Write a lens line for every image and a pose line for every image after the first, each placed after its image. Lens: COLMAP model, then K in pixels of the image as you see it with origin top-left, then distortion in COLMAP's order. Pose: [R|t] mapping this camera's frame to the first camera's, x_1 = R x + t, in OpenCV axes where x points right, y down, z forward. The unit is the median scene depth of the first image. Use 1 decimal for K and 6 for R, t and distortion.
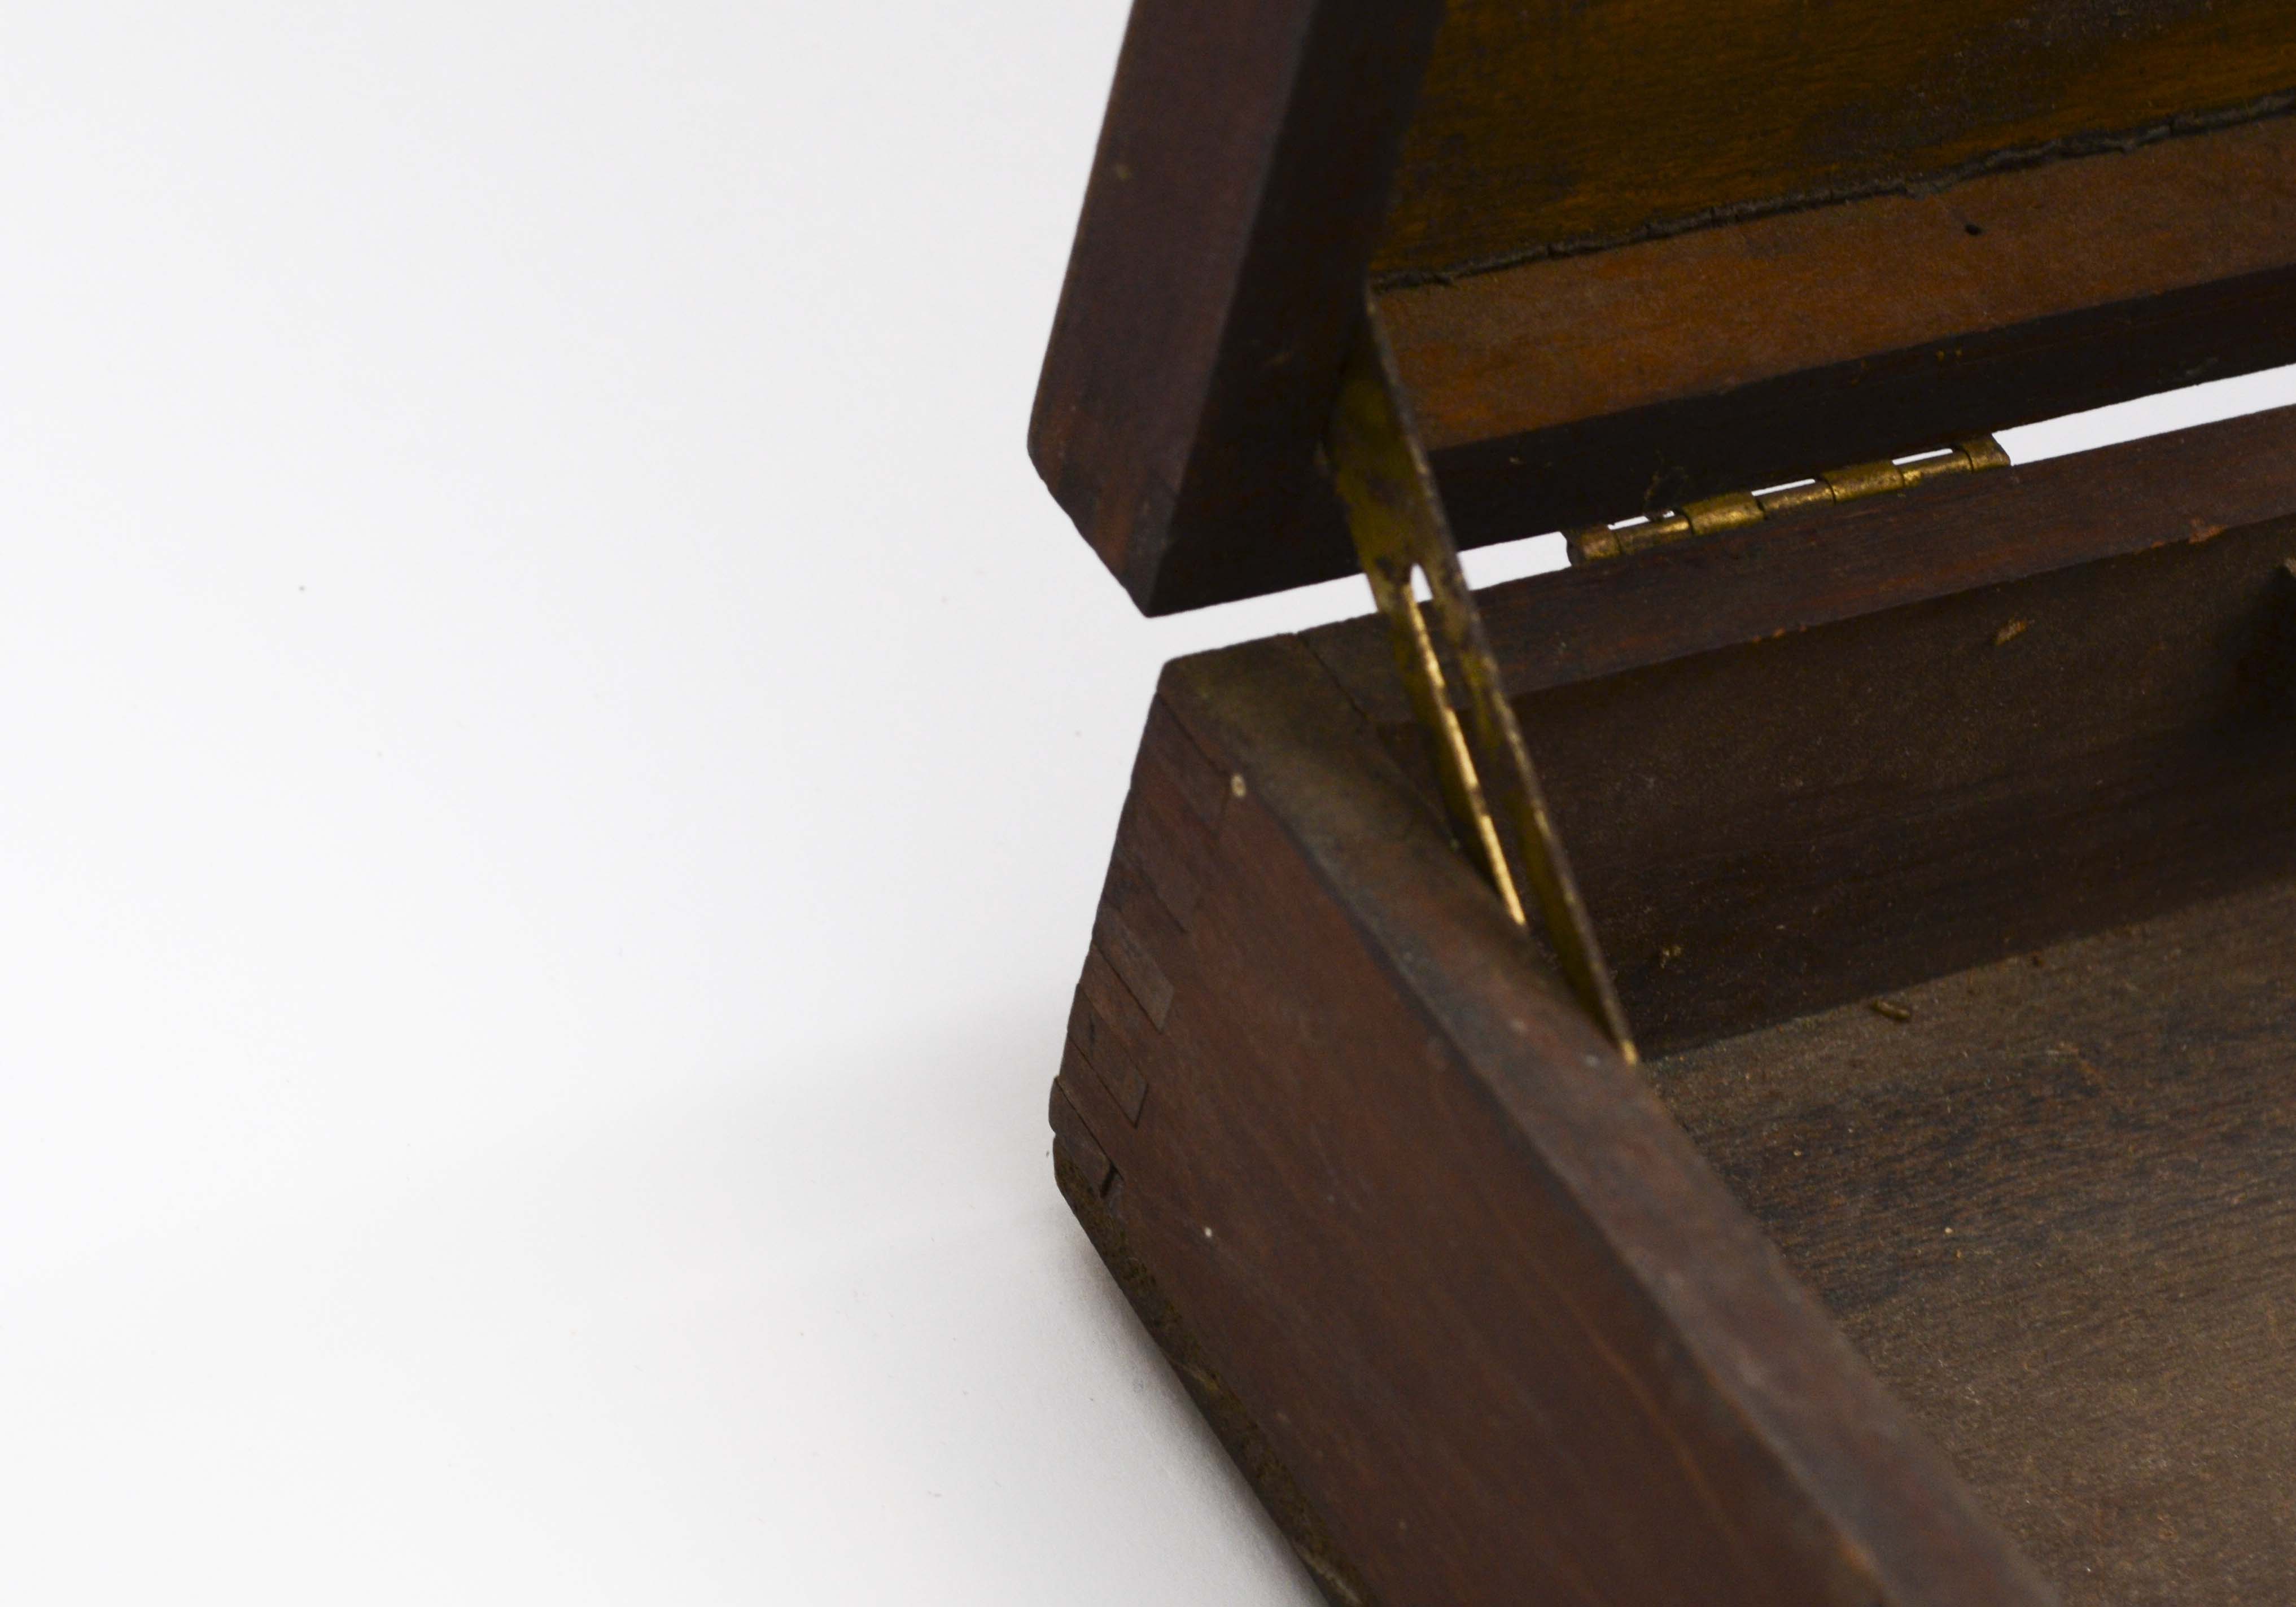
lens RADIAL K [[5882.4, 0, 1208.7], [0, 5882.4, 774.3], [0, 0, 1]] dist [0.021757, 0.043134]
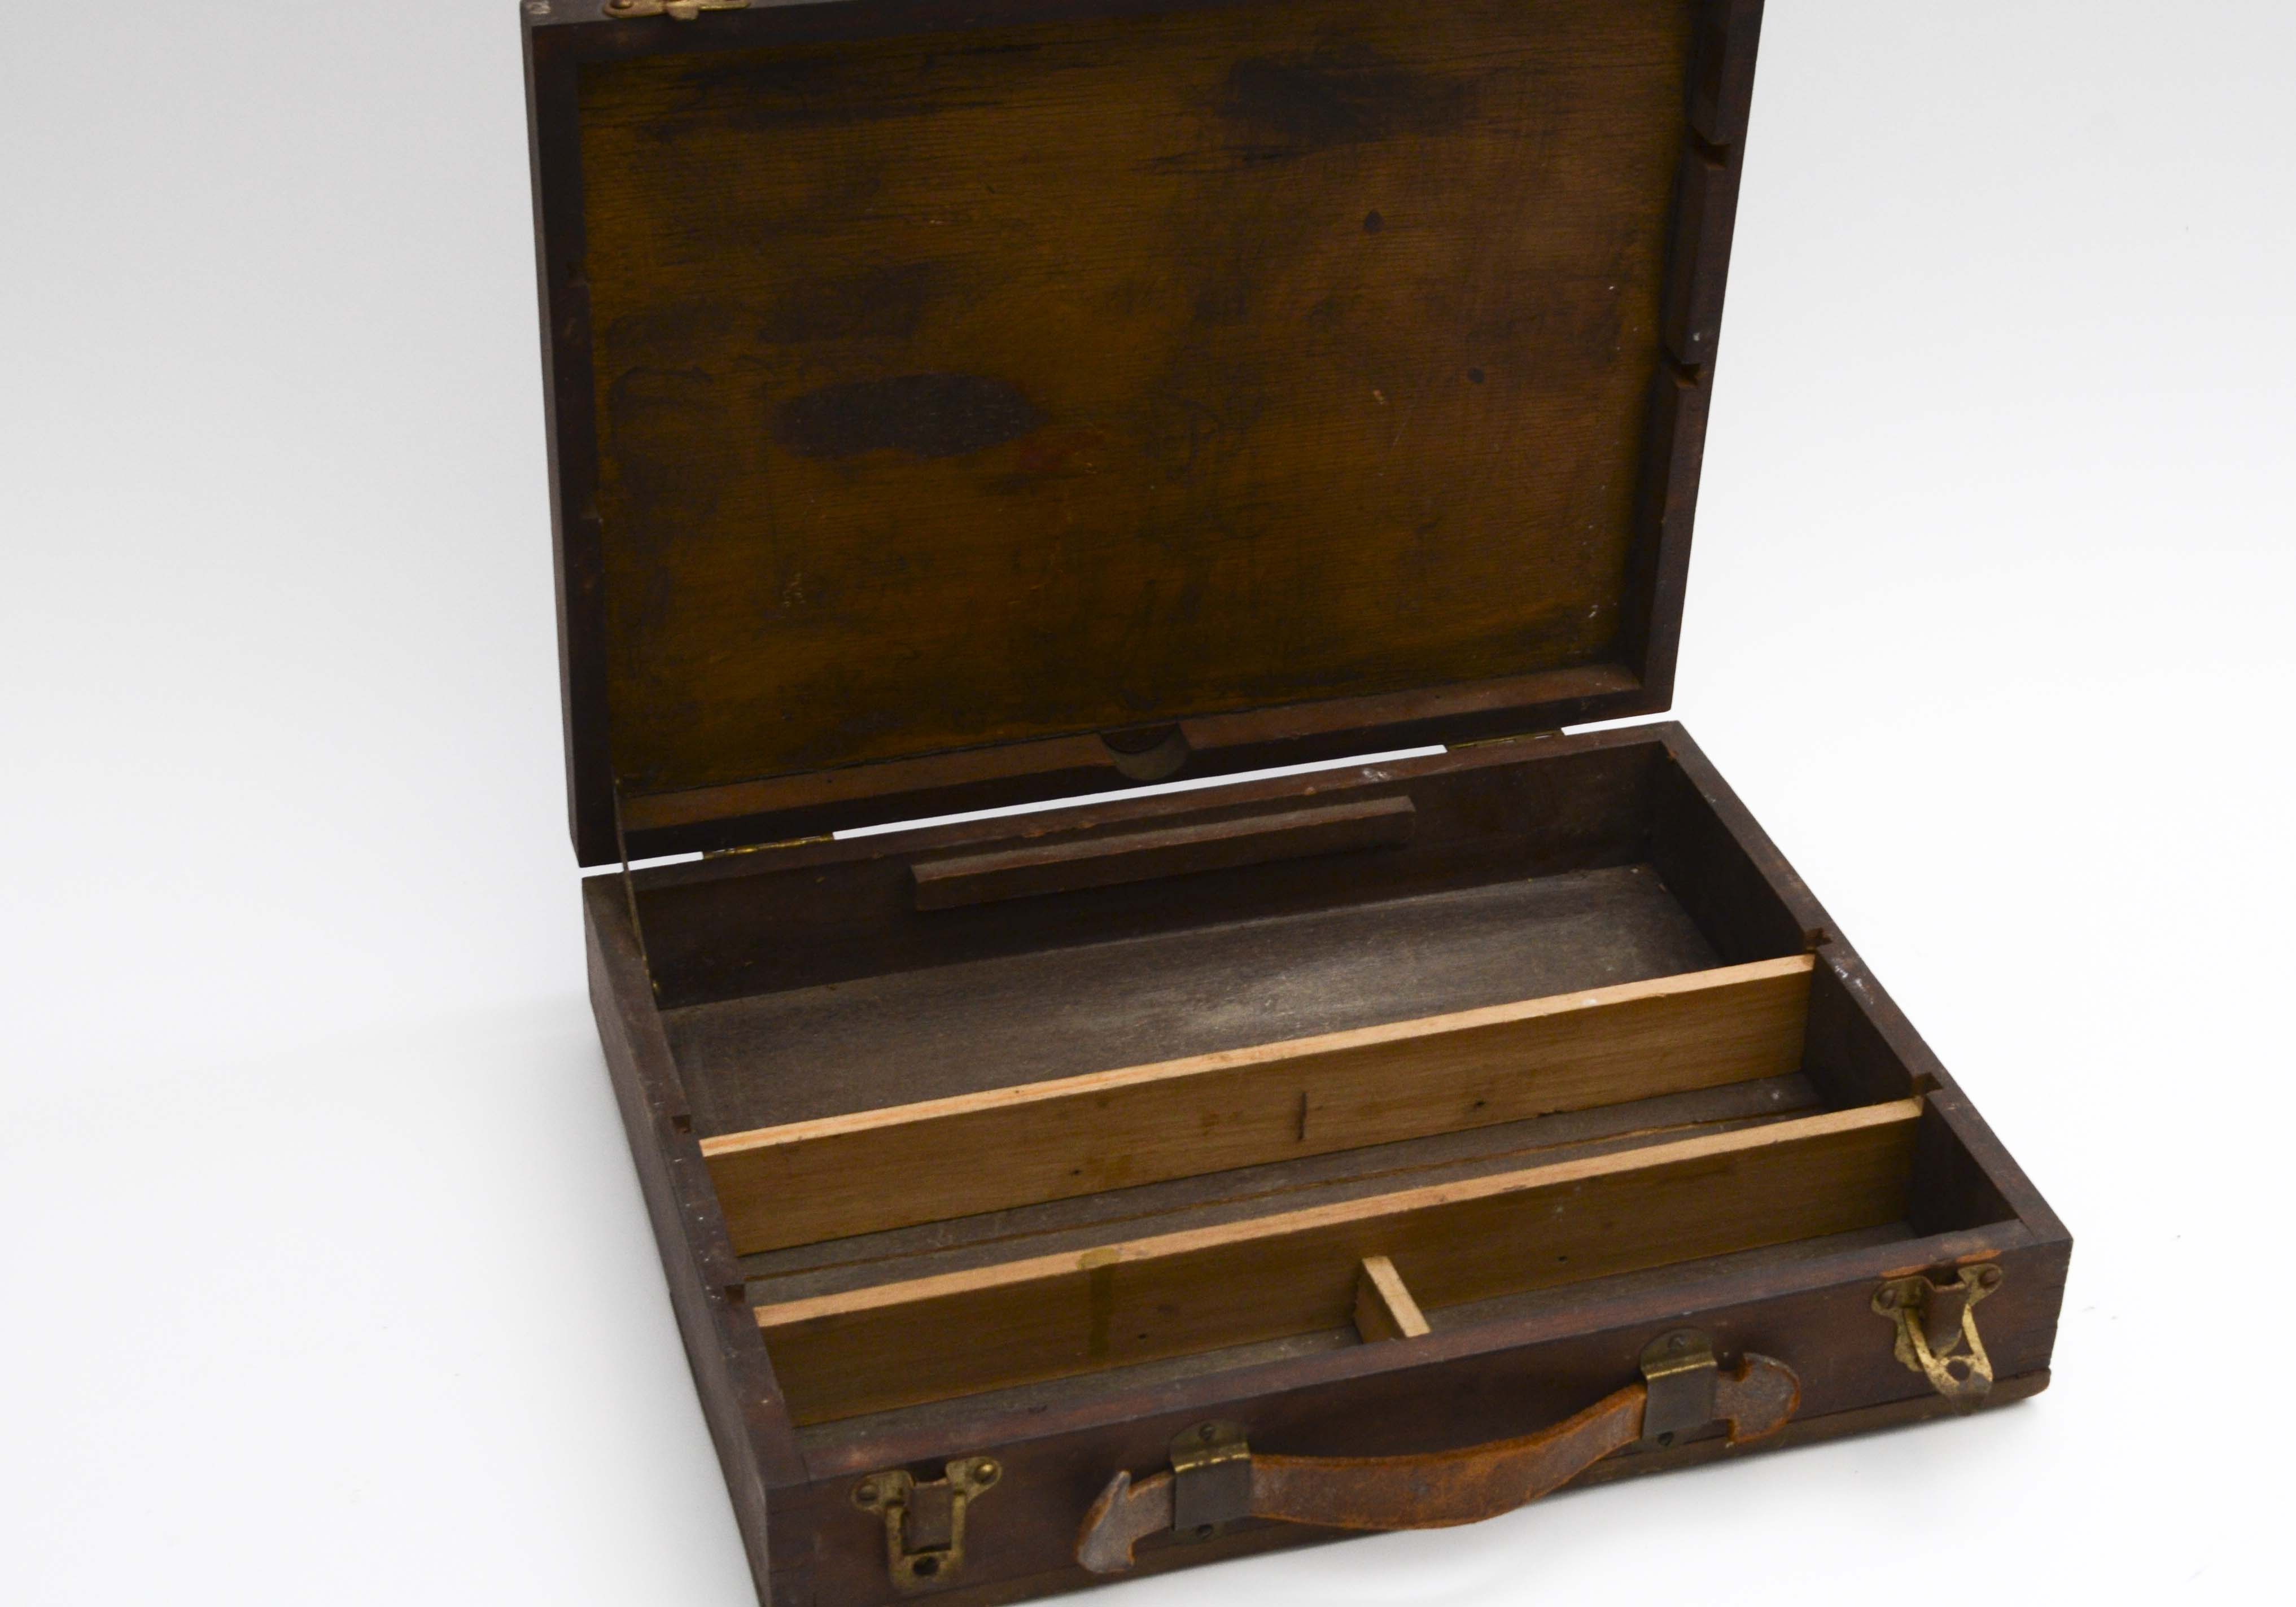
lens RADIAL K [[3738.5, 0, 1205.4], [0, 3738.5, 766.4], [0, 0, 1]] dist [-0.021666, -0.037709]
pose [[0.960684, -0.020013, -0.276921, 1.070704], [-0.024798, 0.987228, -0.157373, 0.287028], [0.276533, 0.158053, 0.947918, -1.314634]]
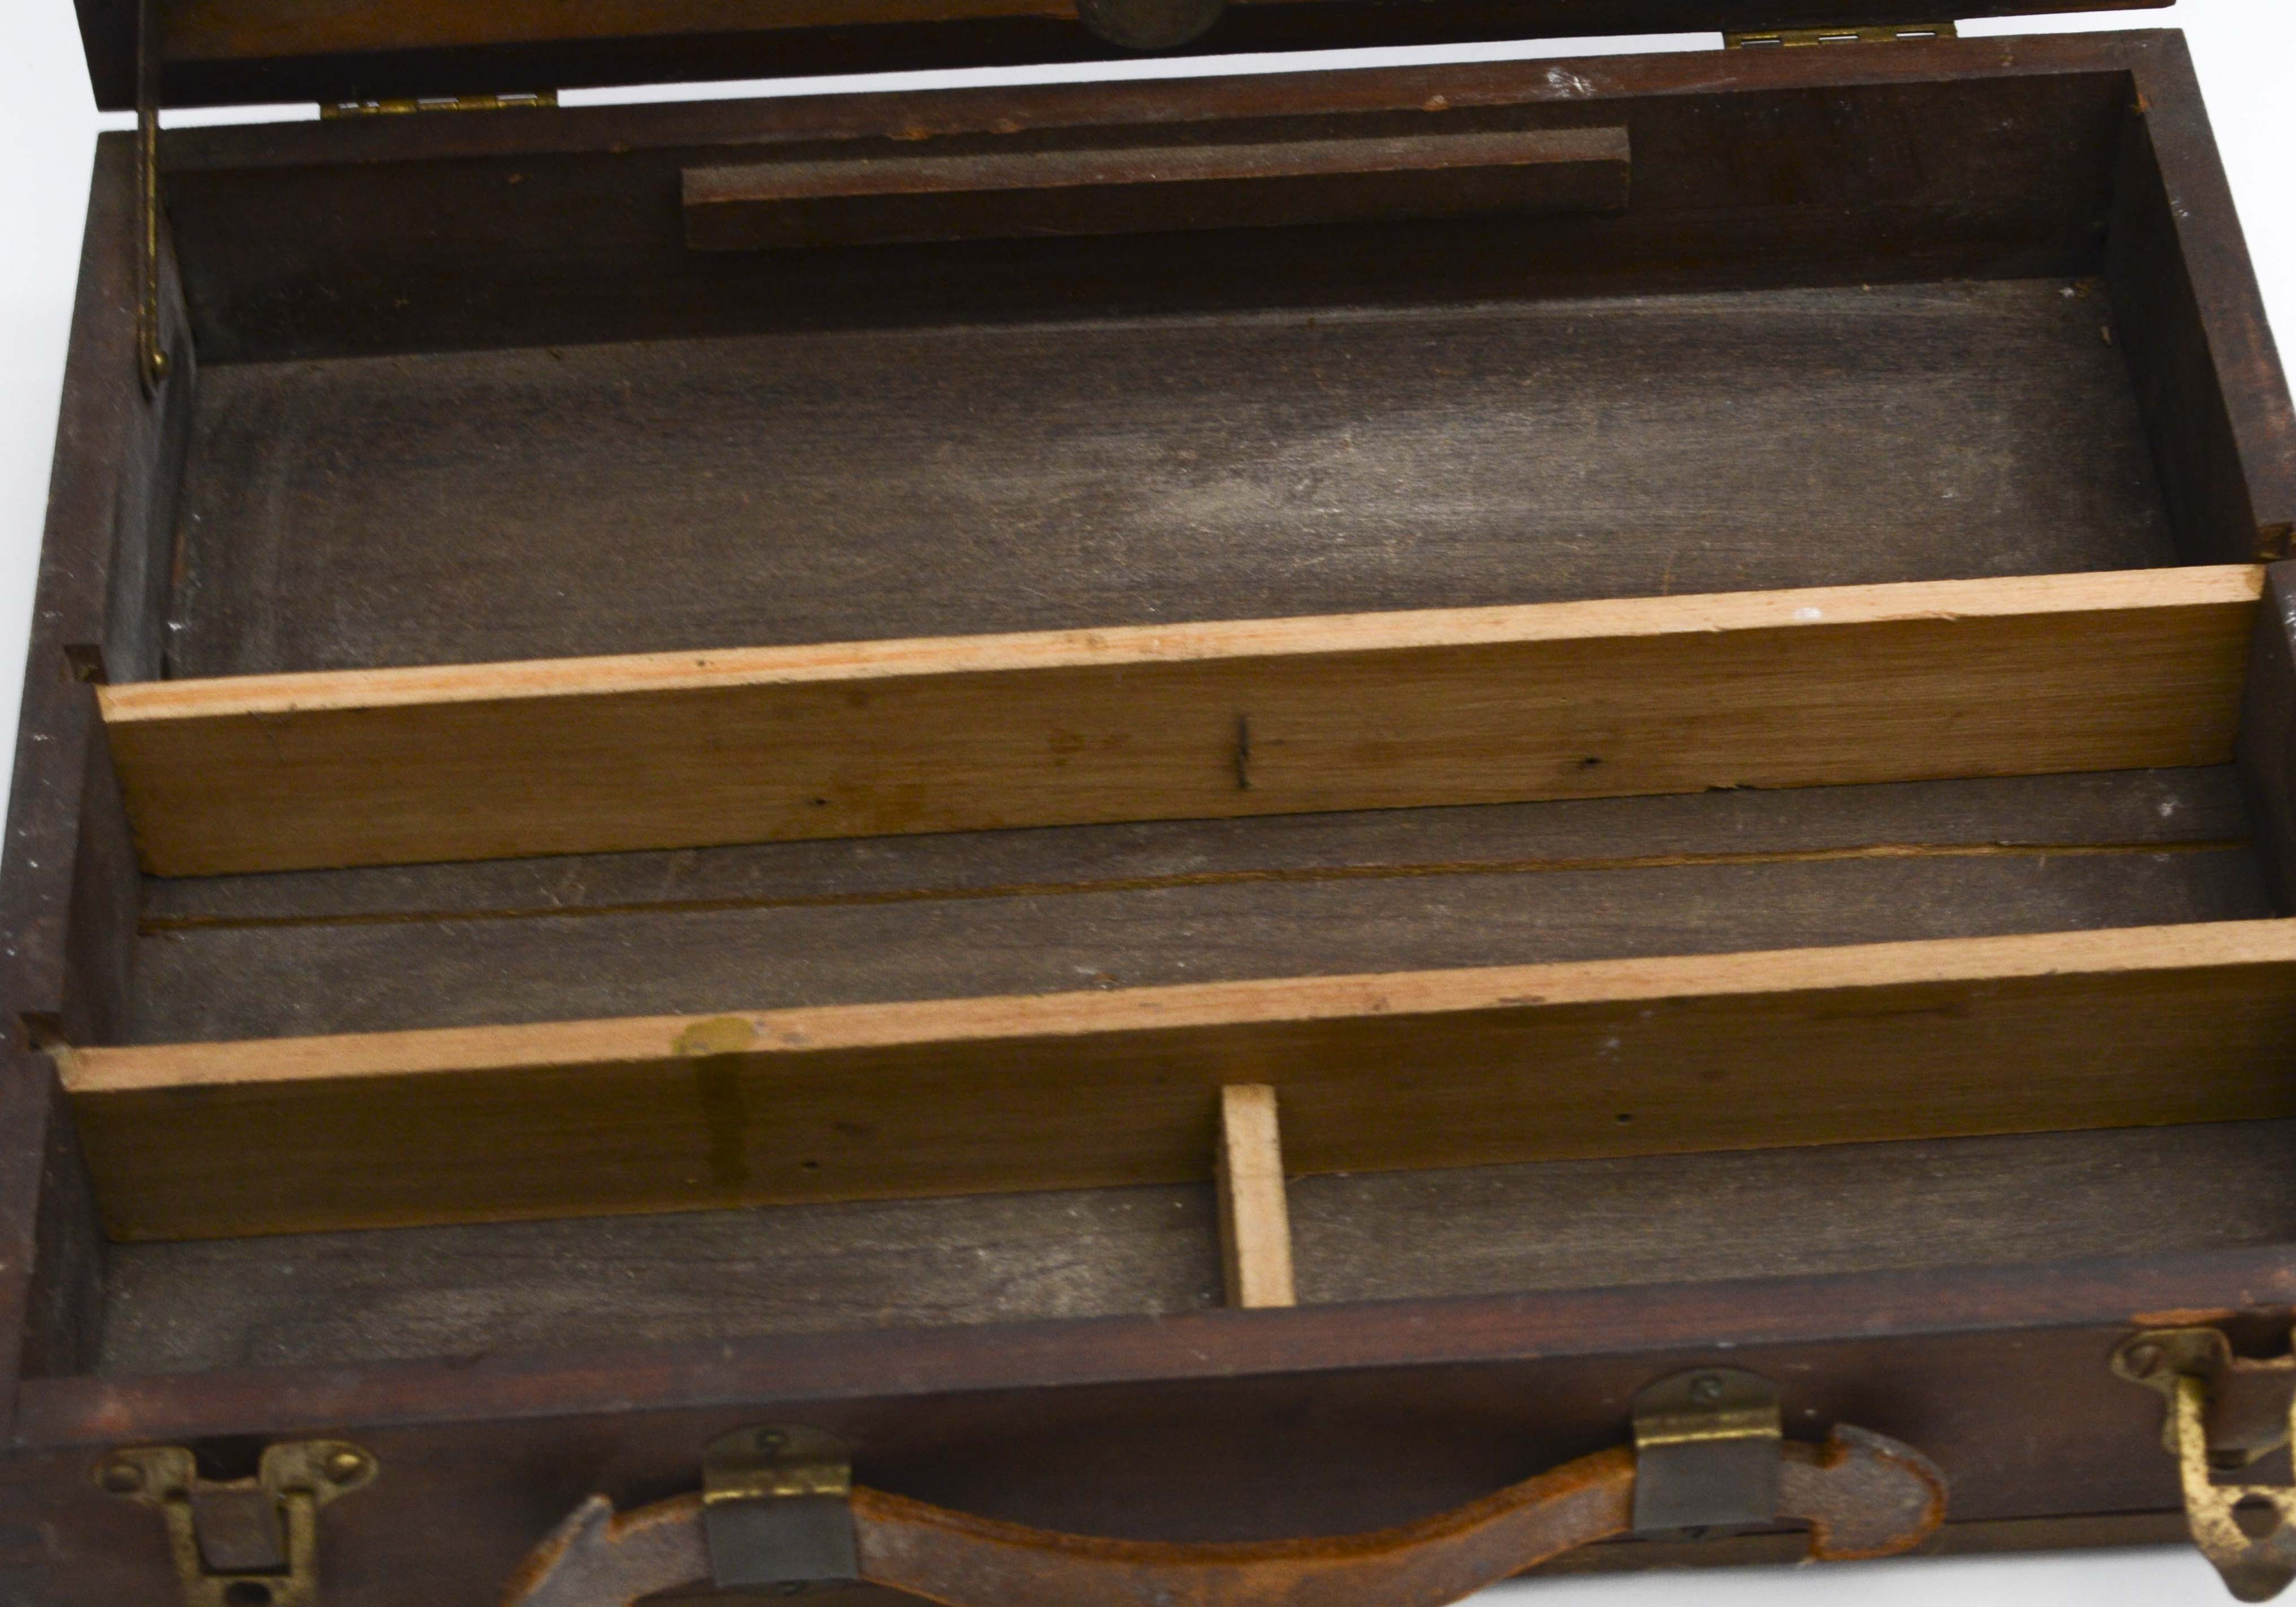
lens RADIAL K [[5034.1, 0, 1208.8], [0, 5034.1, 793.6], [0, 0, 1]] dist [0.011471, -0.137485]
pose [[0.872853, 0.192890, -0.448241, 1.246524], [-0.151391, 0.980277, 0.127038, -0.076731], [0.463905, -0.043026, 0.884840, -0.567800]]
